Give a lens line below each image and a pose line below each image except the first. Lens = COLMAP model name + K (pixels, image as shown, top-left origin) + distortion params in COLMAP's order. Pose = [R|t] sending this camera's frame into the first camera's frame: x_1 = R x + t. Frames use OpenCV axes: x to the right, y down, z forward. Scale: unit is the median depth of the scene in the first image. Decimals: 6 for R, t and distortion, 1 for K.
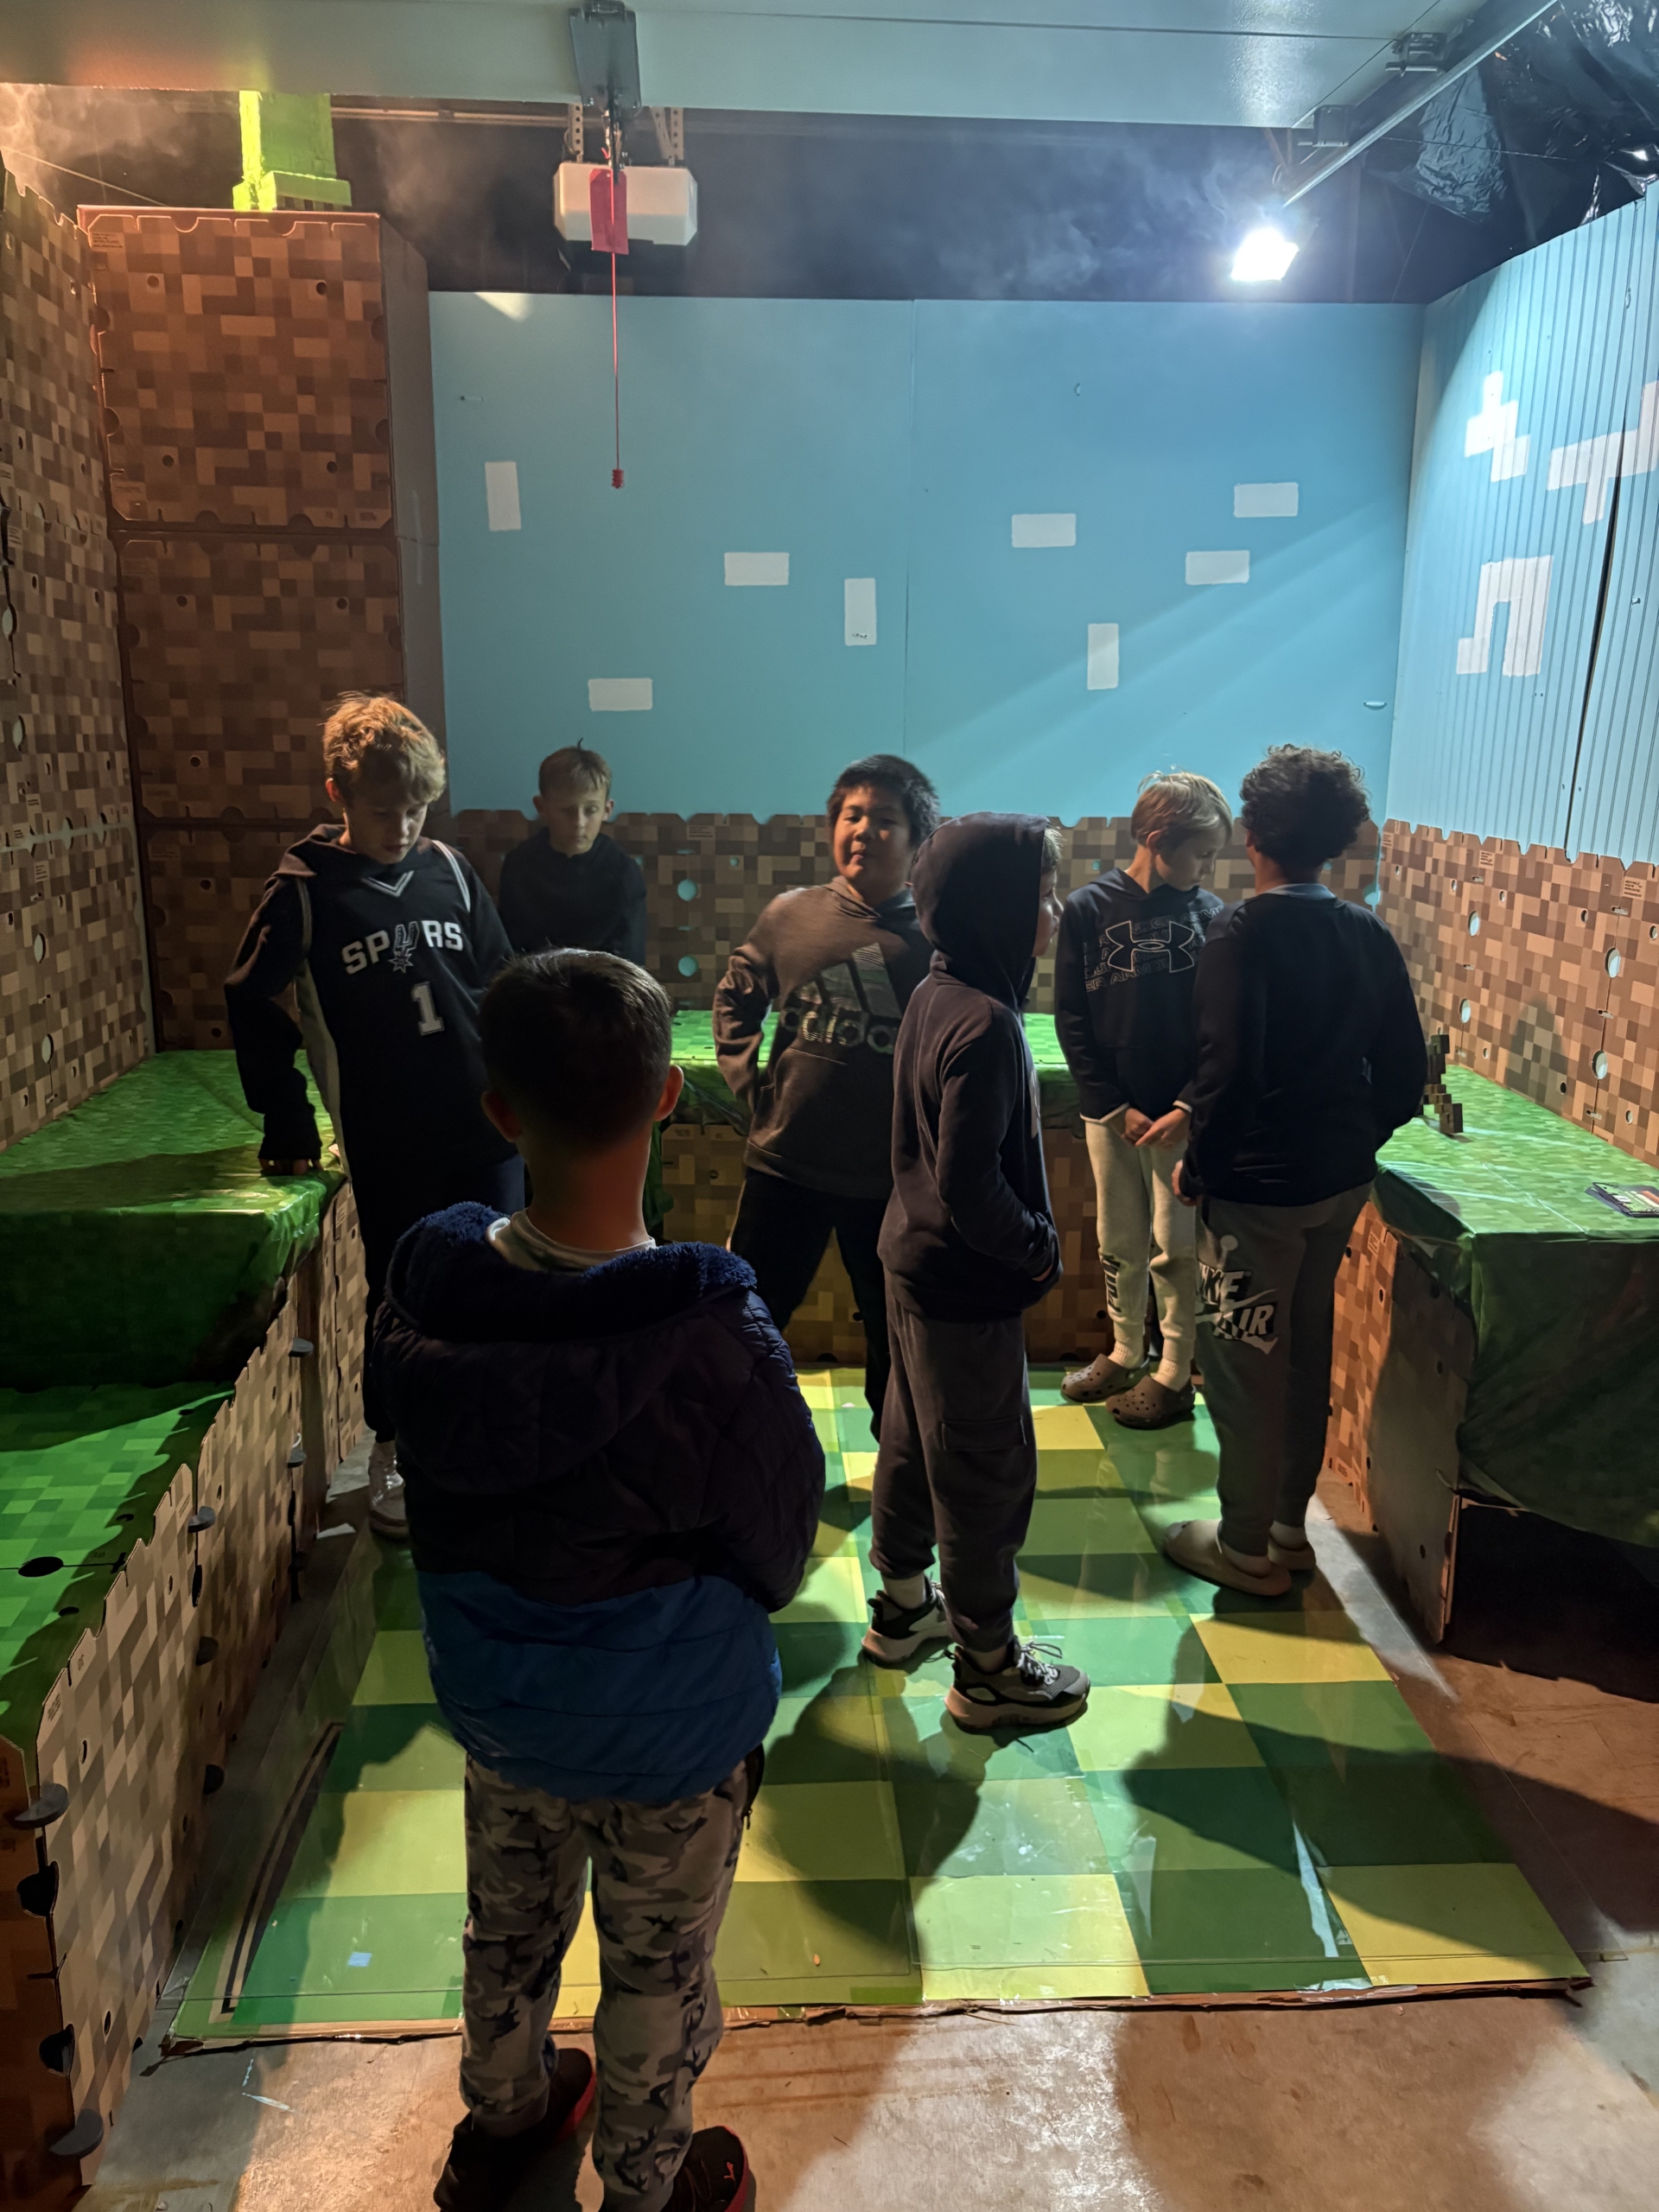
lens RADIAL K [[1683.0, 0, 785.8], [0, 1683.0, 1134.6], [0, 0, 1]] dist [-0.009985, 0.025274]
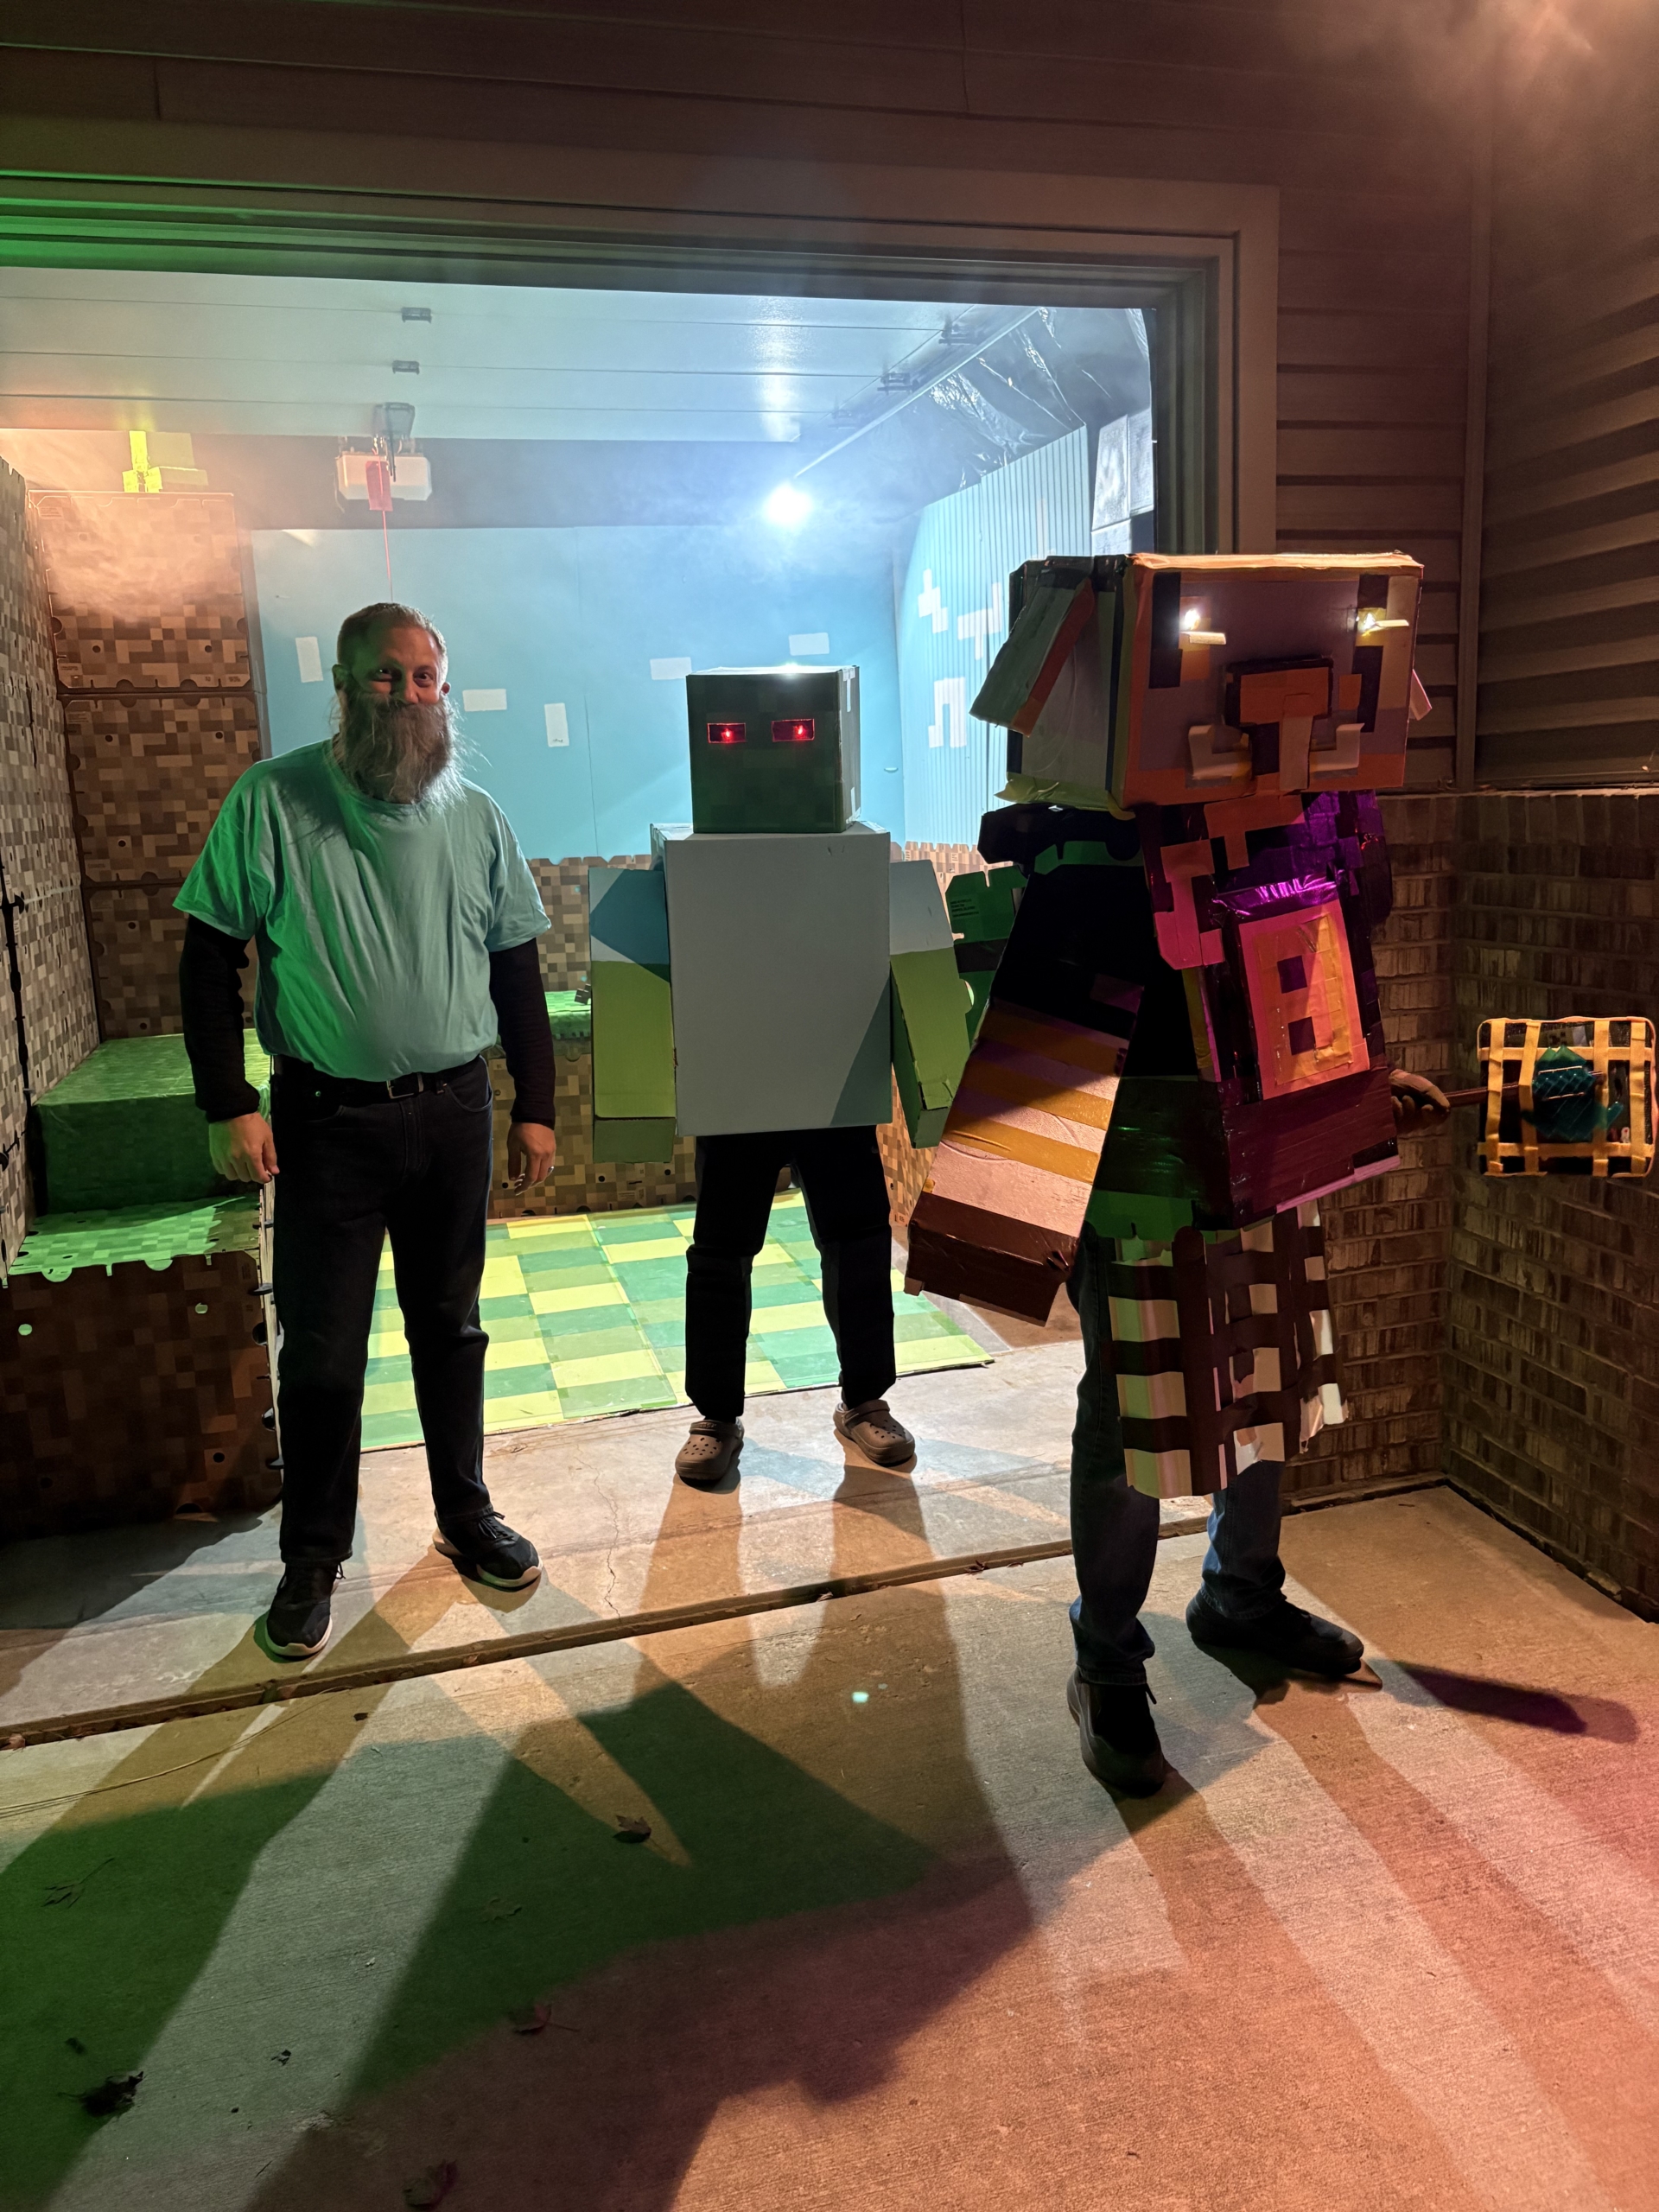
lens RADIAL K [[1683.0, 0, 823.3], [0, 1683.0, 1112.8], [0, 0, 1]] dist [-0.009985, 0.025274]
pose [[0.974115, -0.090926, 0.206961, -0.076602], [0.103470, 0.993345, -0.050593, 0.159758], [-0.200983, 0.070697, 0.977040, -0.581608]]
